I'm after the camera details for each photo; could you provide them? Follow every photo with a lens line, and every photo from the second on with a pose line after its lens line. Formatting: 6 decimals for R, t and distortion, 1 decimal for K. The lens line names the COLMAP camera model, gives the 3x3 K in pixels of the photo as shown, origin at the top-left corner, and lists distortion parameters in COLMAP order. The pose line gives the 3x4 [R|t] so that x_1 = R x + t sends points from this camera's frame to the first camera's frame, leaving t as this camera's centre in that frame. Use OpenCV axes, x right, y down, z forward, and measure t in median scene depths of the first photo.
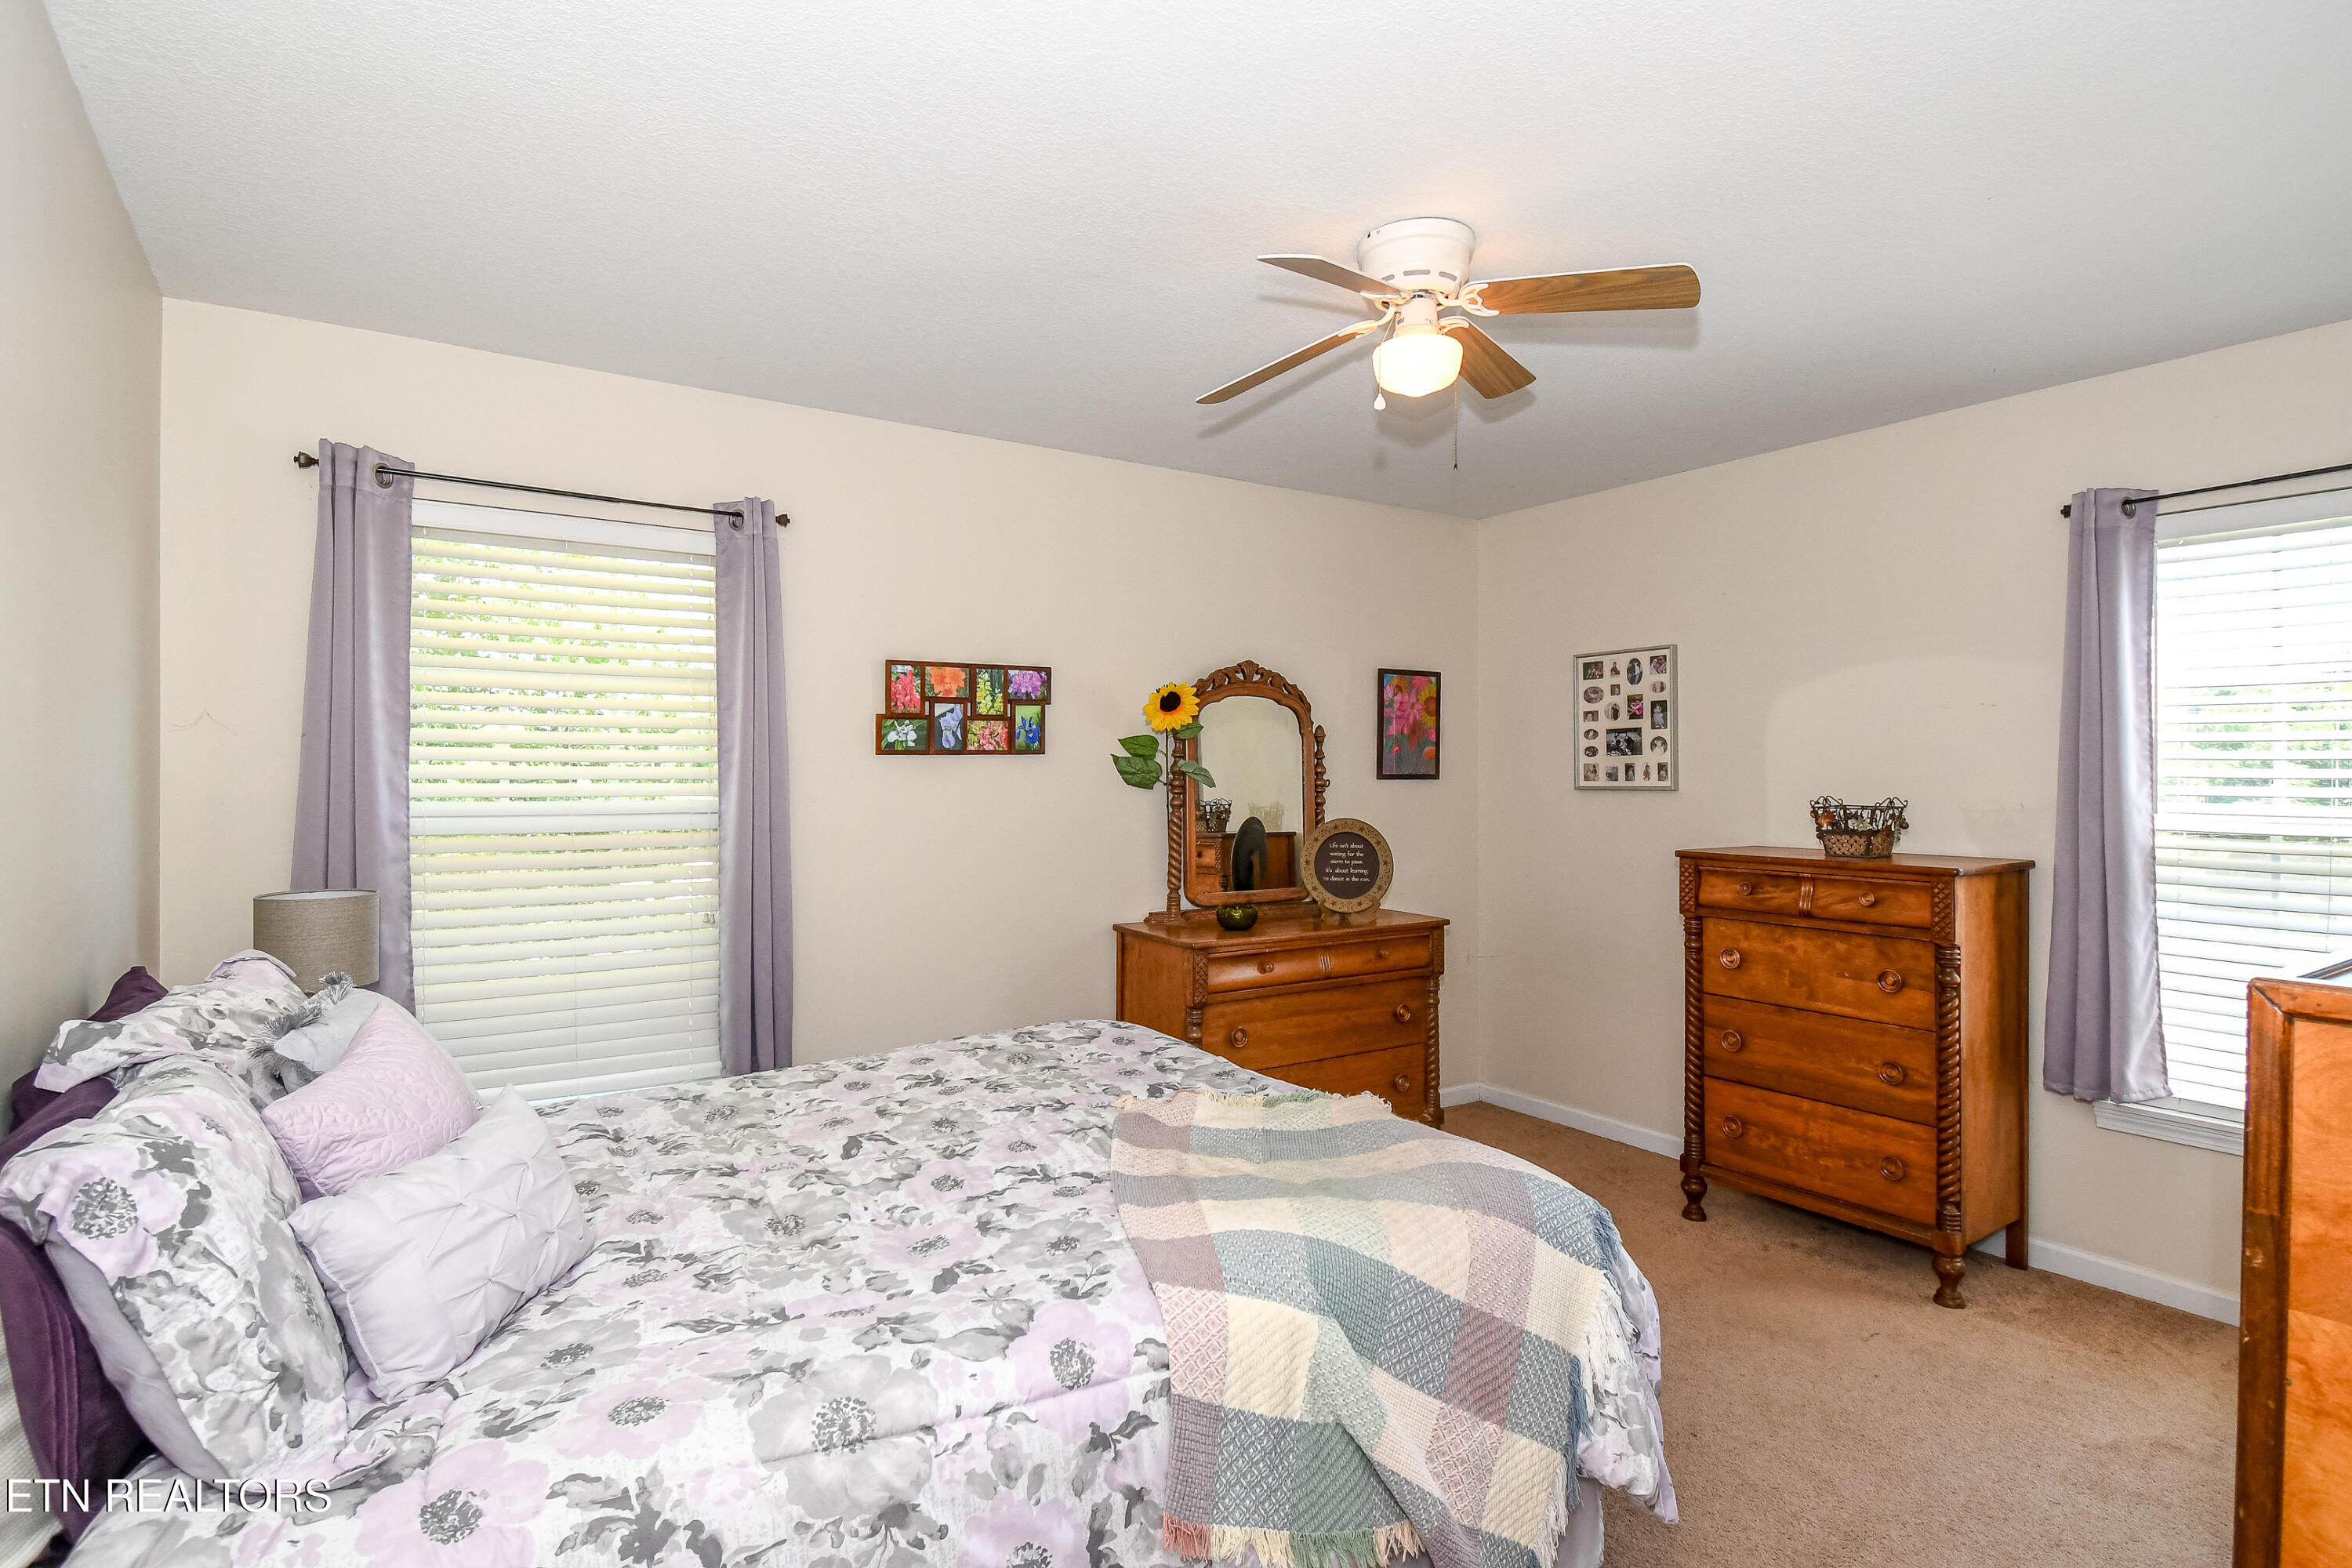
lens RADIAL K [[1167.2, 0, 1160.9], [0, 1167.2, 776.5], [0, 0, 1]] dist [0.009572, -0.018238]
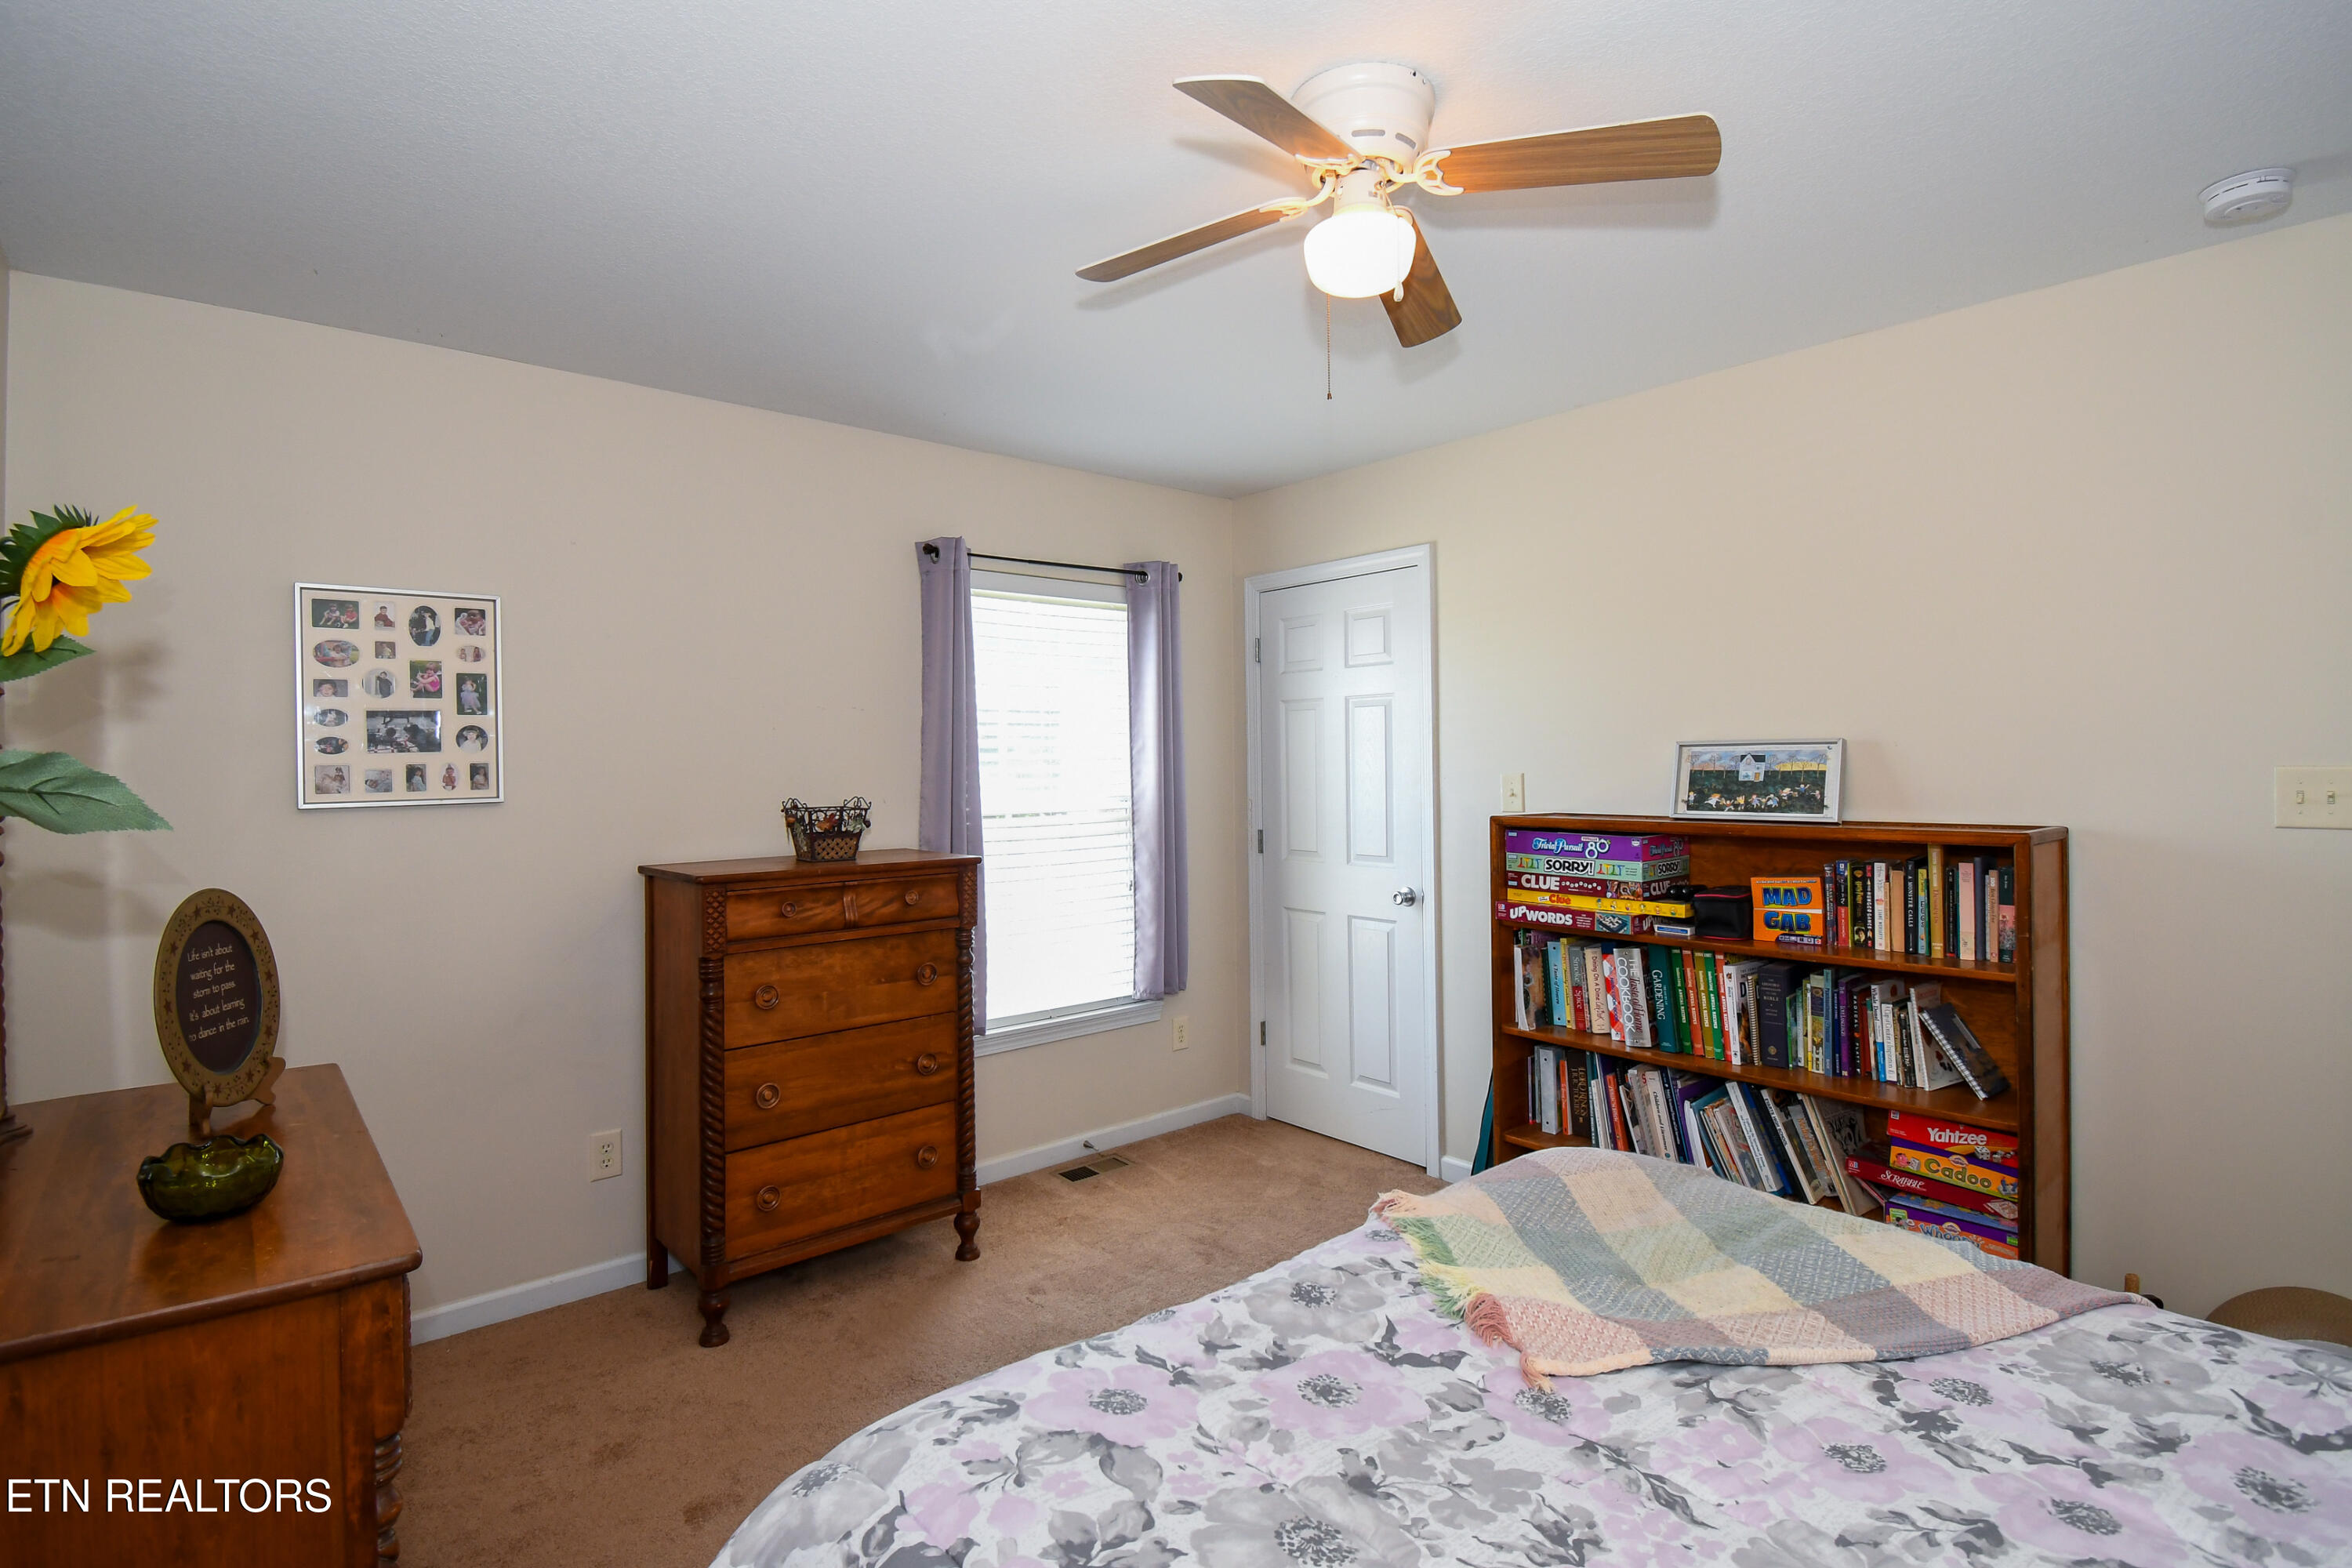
lens RADIAL K [[1167.2, 0, 1159.1], [0, 1167.2, 768.2], [0, 0, 1]] dist [0.009572, -0.018238]
pose [[-0.134671, -0.003064, 0.990886, -0.308061], [0.016409, 0.999851, 0.005322, -0.006032], [-0.990755, 0.016976, -0.134600, 0.681583]]
